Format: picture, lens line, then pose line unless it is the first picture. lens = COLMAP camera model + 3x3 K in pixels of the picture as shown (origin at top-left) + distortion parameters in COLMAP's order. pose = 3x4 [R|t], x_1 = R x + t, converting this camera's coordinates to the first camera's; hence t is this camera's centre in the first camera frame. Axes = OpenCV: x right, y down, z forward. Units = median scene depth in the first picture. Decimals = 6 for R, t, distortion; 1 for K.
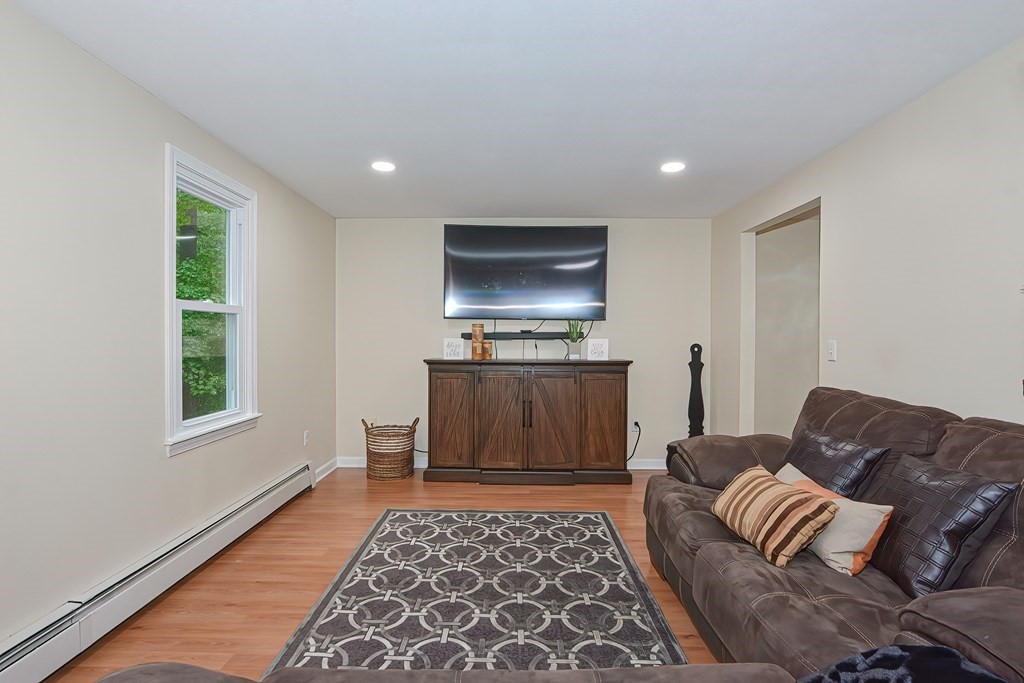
lens RADIAL K [[500.1, 0, 509.1], [0, 500.1, 343.8], [0, 0, 1]] dist [-0.035979, 0.007537]
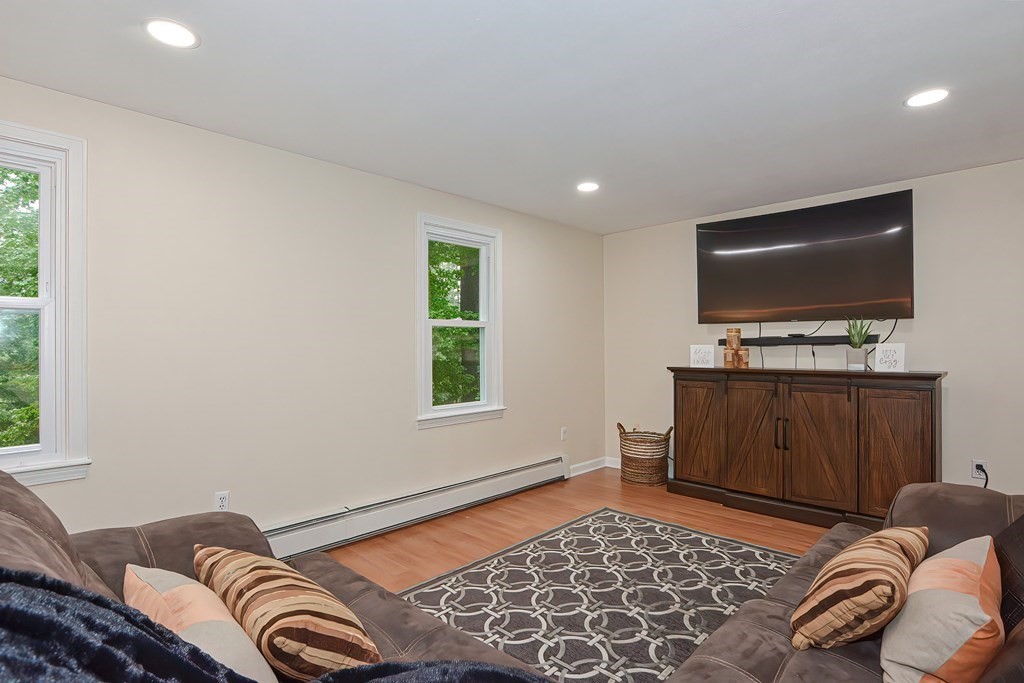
lens RADIAL K [[500.1, 0, 482.3], [0, 500.1, 339.7], [0, 0, 1]] dist [-0.035979, 0.007537]
pose [[0.713811, -0.018117, -0.700104, 0.312433], [-0.000218, 0.999660, -0.026091, 0.004718], [0.700338, 0.018777, 0.713564, 0.059852]]
